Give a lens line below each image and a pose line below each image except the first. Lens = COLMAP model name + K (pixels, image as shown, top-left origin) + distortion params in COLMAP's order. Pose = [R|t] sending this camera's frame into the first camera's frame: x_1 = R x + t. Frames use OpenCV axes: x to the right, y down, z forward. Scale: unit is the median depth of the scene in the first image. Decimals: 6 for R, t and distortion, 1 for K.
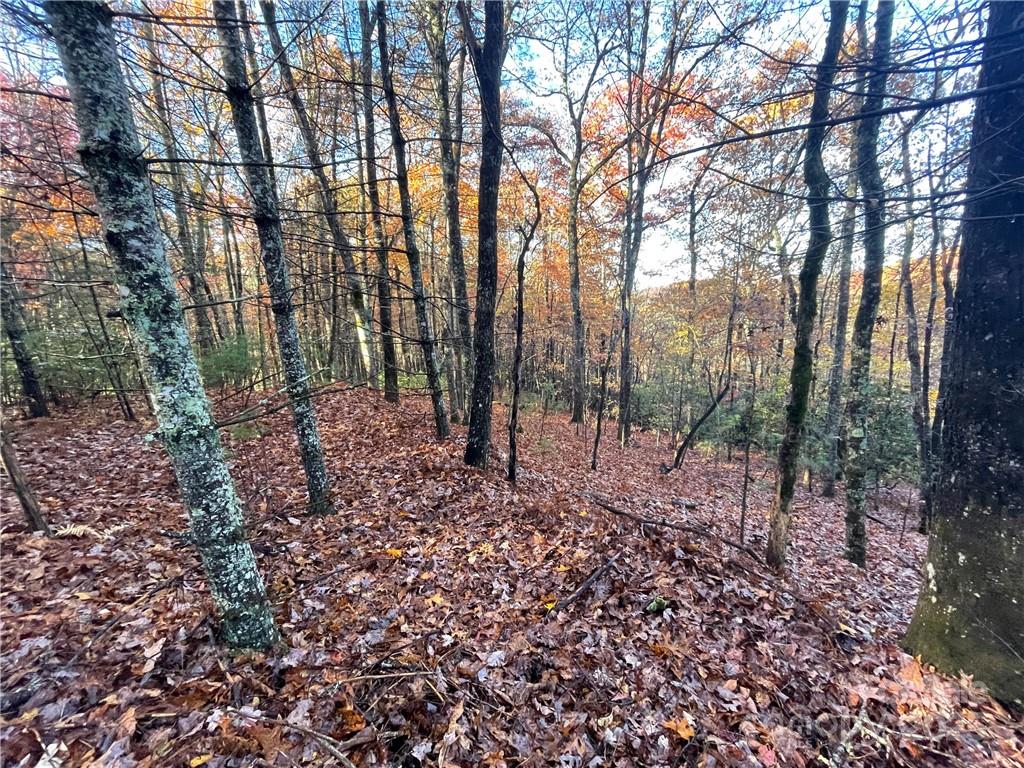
lens RADIAL K [[413.4, 0, 514.0], [0, 413.4, 379.0], [0, 0, 1]] dist [0.001347, 0.000216]
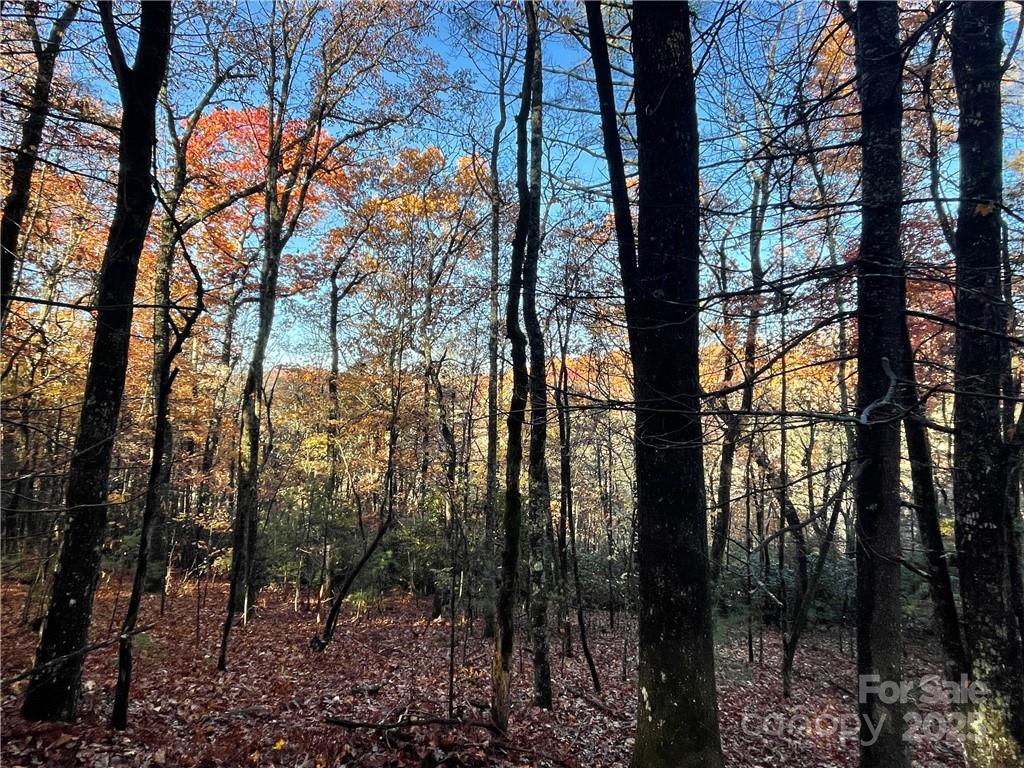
lens RADIAL K [[571.0, 0, 512.4], [0, 571.0, 385.5], [0, 0, 1]] dist [-0.000427, 0.002386]
pose [[0.742748, 0.081663, 0.664573, -0.097488], [0.055029, 0.981732, -0.182138, -0.029022], [-0.667306, 0.171853, 0.724686, -0.021980]]
